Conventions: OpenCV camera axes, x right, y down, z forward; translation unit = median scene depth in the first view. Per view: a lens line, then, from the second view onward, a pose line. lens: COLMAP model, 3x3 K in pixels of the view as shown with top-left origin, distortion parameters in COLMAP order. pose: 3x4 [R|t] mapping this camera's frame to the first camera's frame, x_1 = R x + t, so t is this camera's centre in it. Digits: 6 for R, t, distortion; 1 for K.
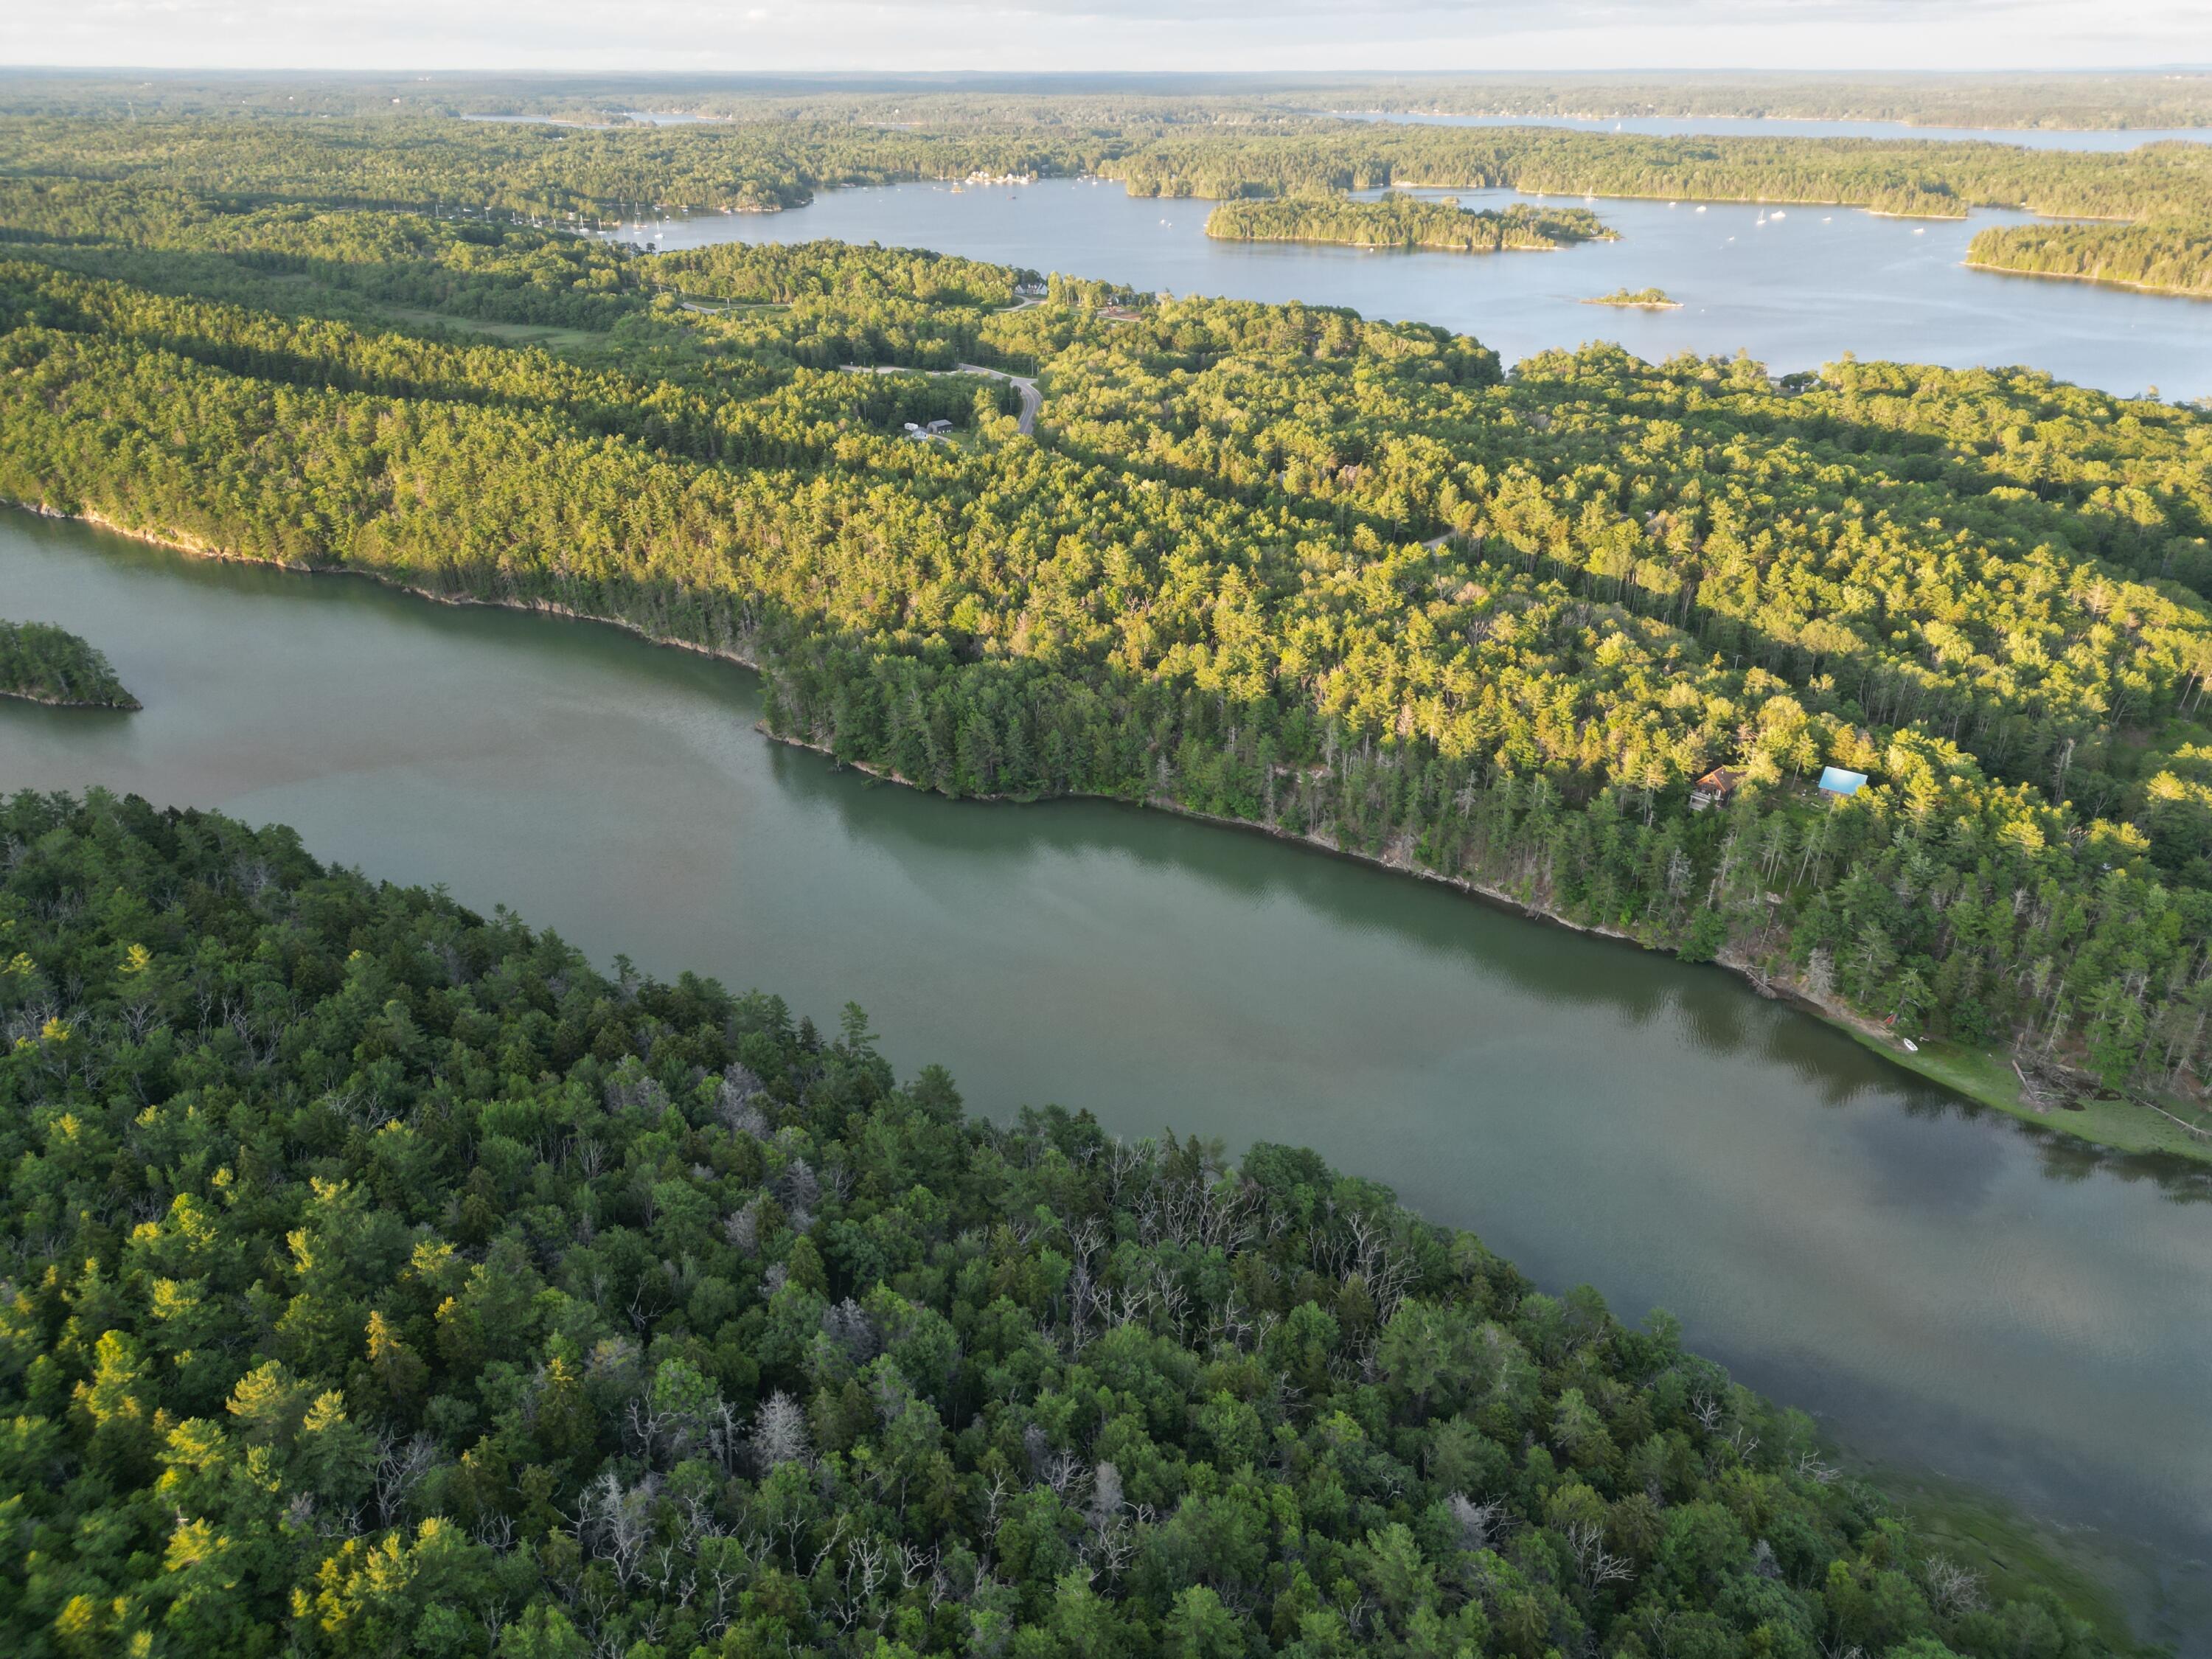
lens RADIAL K [[1552.3, 0, 1088.9], [0, 1552.3, 829.9], [0, 0, 1]] dist [0.019258, -0.003366]
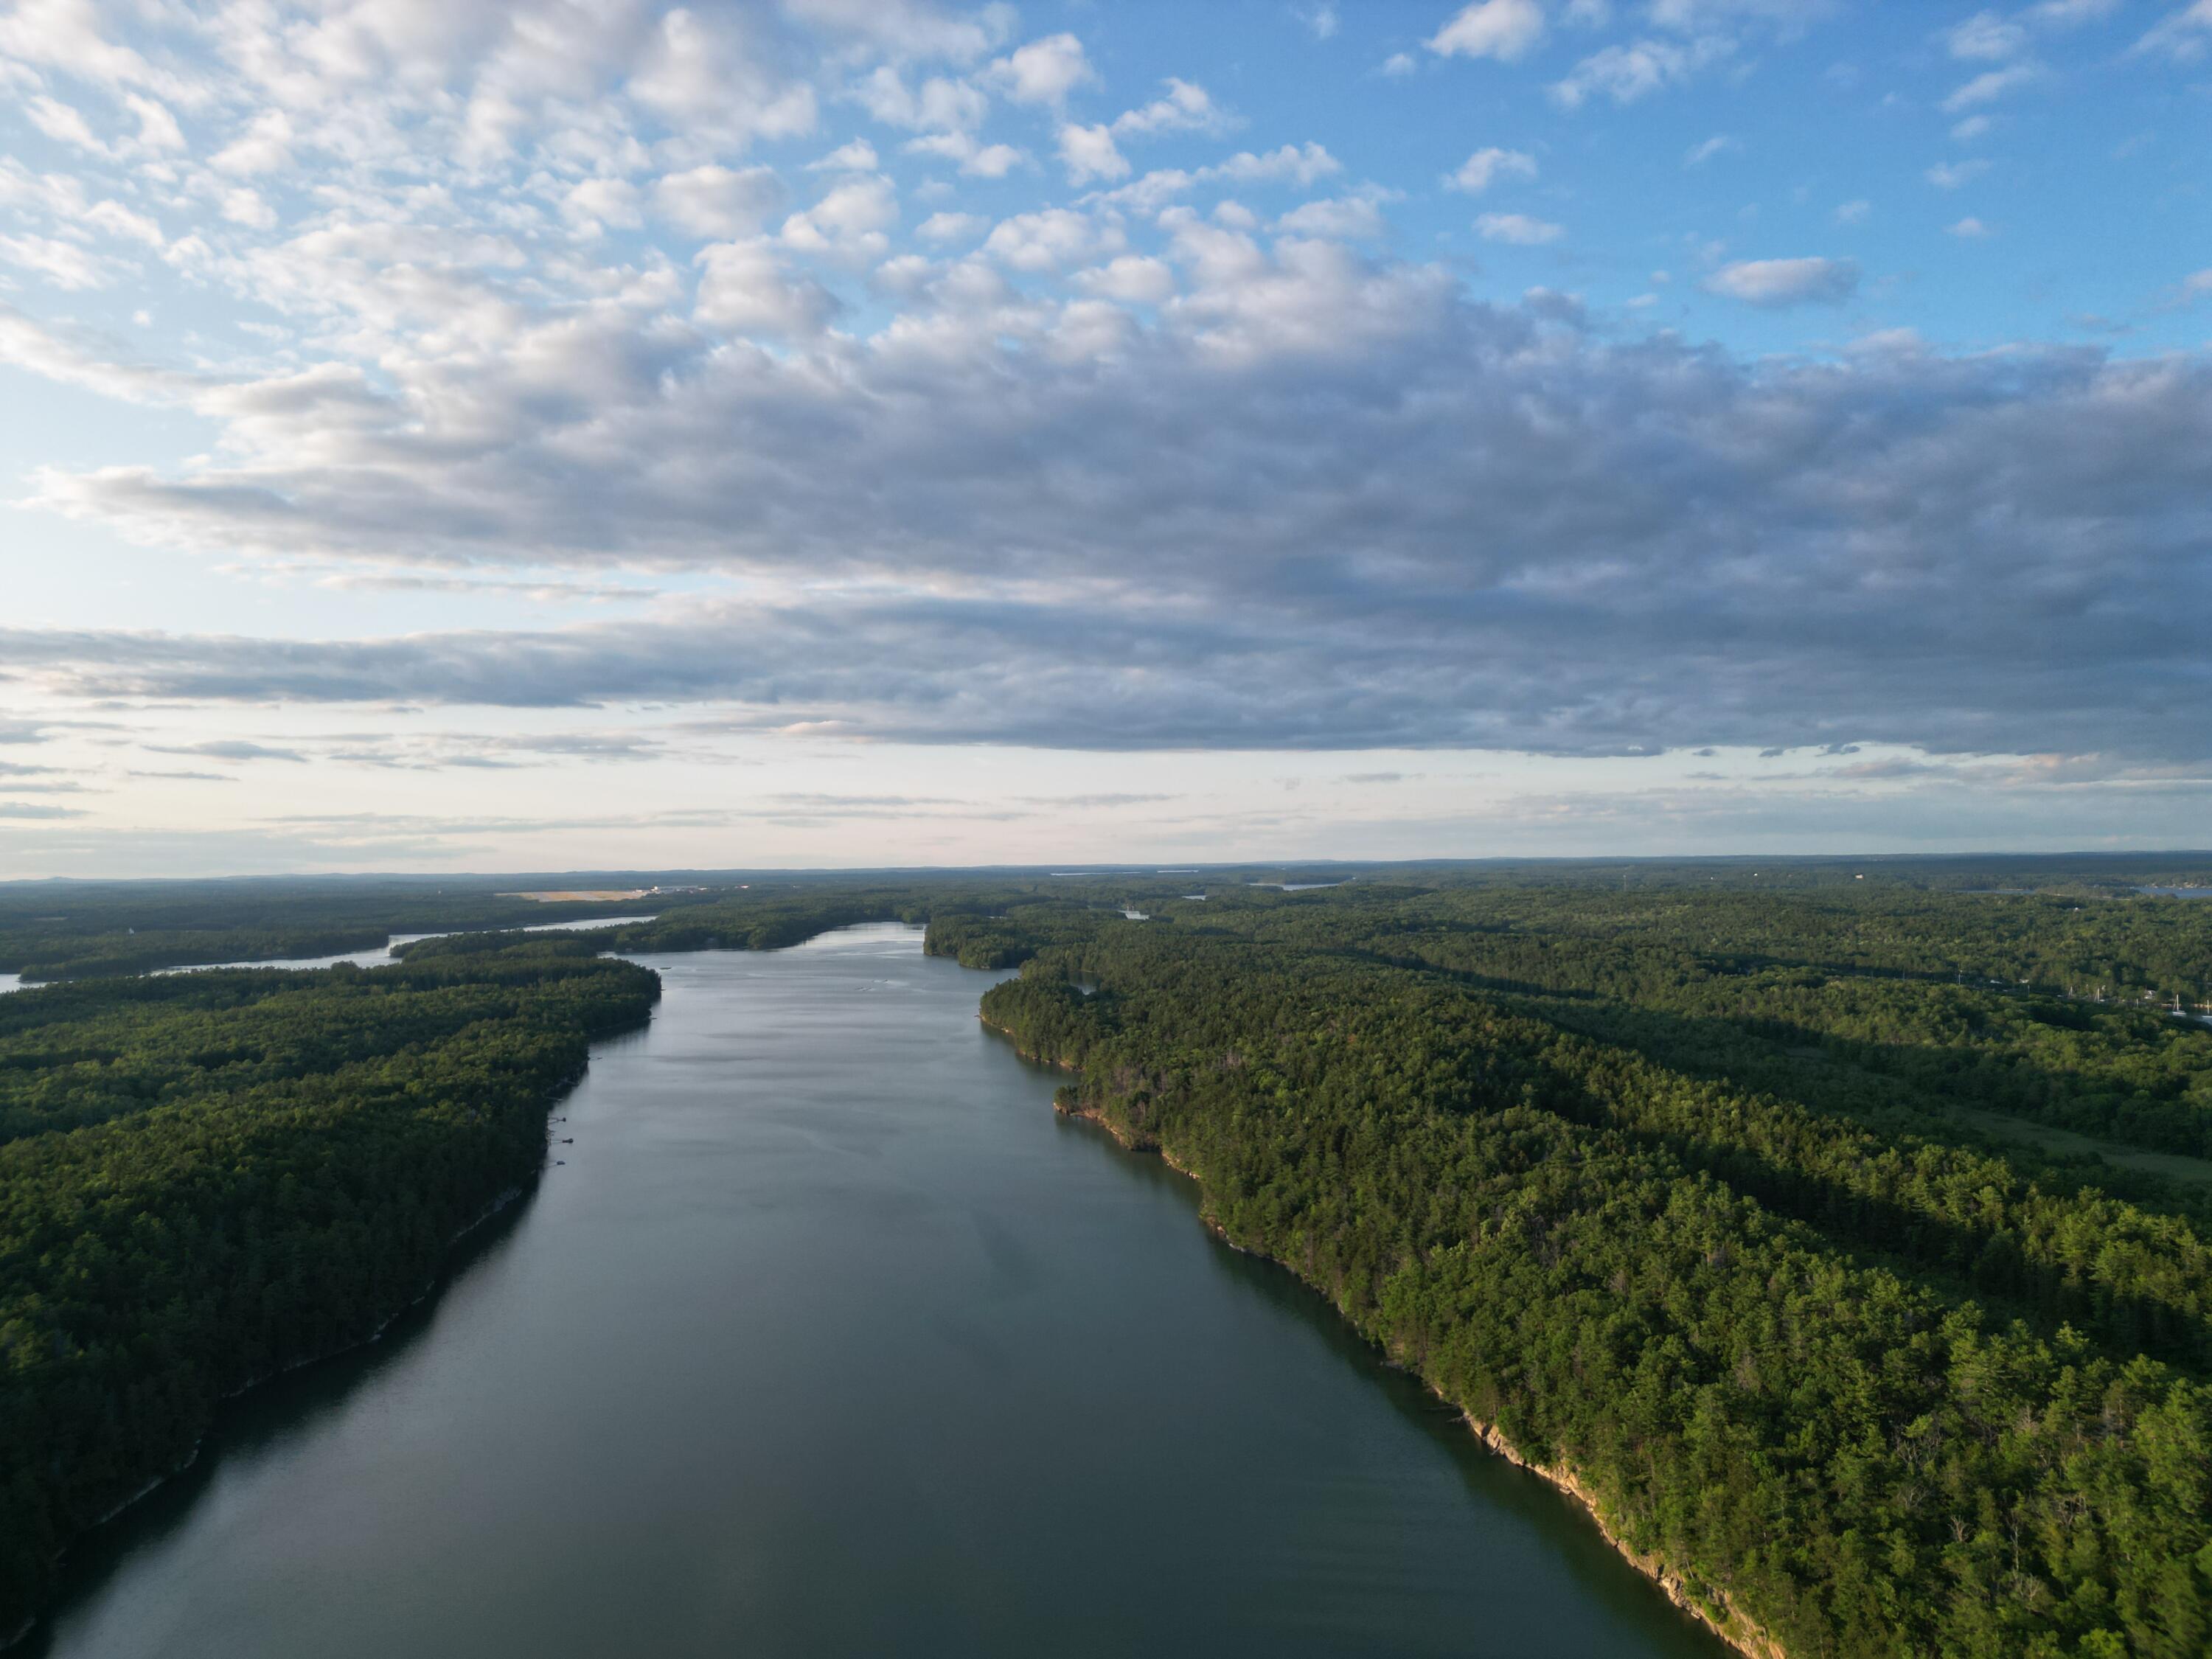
lens RADIAL K [[1552.3, 0, 1109.0], [0, 1552.3, 824.2], [0, 0, 1]] dist [0.019258, -0.003366]
pose [[0.685324, -0.022968, -0.727876, -0.274068], [-0.311238, 0.894382, -0.321265, -0.144490], [0.658378, 0.446713, 0.605793, 0.366976]]
